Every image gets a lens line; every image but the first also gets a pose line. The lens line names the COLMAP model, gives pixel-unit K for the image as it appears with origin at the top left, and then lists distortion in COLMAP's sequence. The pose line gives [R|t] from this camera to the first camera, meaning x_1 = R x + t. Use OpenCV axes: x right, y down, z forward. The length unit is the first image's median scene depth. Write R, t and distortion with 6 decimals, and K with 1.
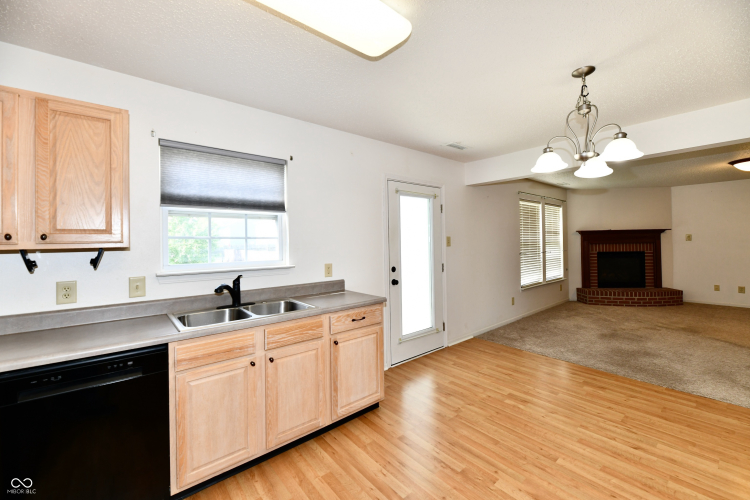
lens RADIAL K [[308.4, 0, 379.5], [0, 308.4, 240.2], [0, 0, 1]] dist [-0.000549, -0.002849]
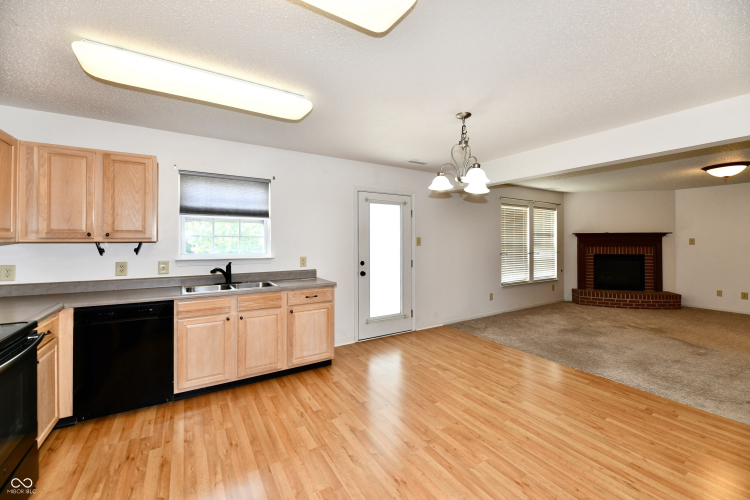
lens RADIAL K [[308.4, 0, 379.5], [0, 308.4, 240.2], [0, 0, 1]] dist [-0.000549, -0.002849]
pose [[0.990152, 0.014954, -0.139199, 0.250071], [-0.014551, 0.999886, 0.003911, -0.003346], [0.139242, -0.001847, 0.990257, -0.189019]]
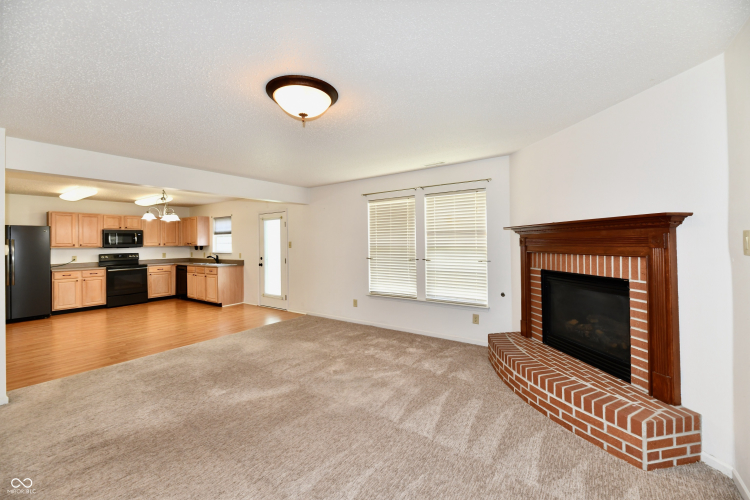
lens RADIAL K [[308.4, 0, 379.4], [0, 308.4, 240.4], [0, 0, 1]] dist [-0.000549, -0.002849]
pose [[0.255499, 0.004927, -0.966797, 1.921402], [0.013272, 0.999875, 0.008603, -0.026346], [0.966718, -0.015030, 0.255402, 1.083868]]
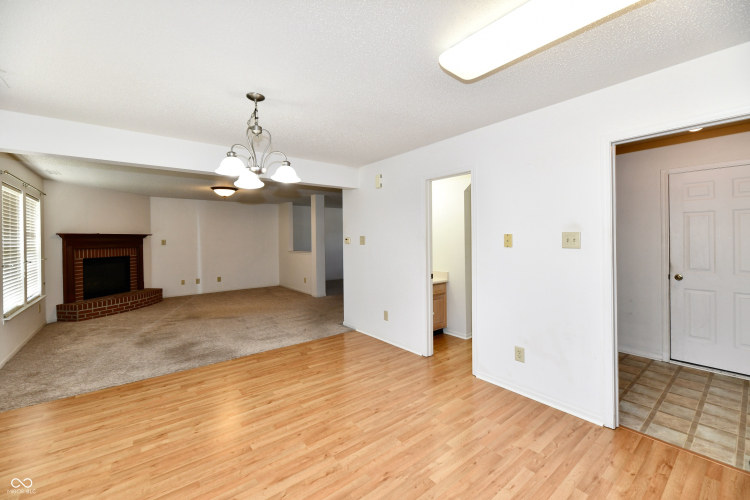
lens RADIAL K [[308.4, 0, 380.3], [0, 308.4, 239.2], [0, 0, 1]] dist [-0.000549, -0.002849]
pose [[0.018460, 0.014742, 0.999721, -0.243059], [0.007190, 0.999863, -0.014876, 0.004475], [-0.999804, 0.007462, 0.018352, 0.259341]]
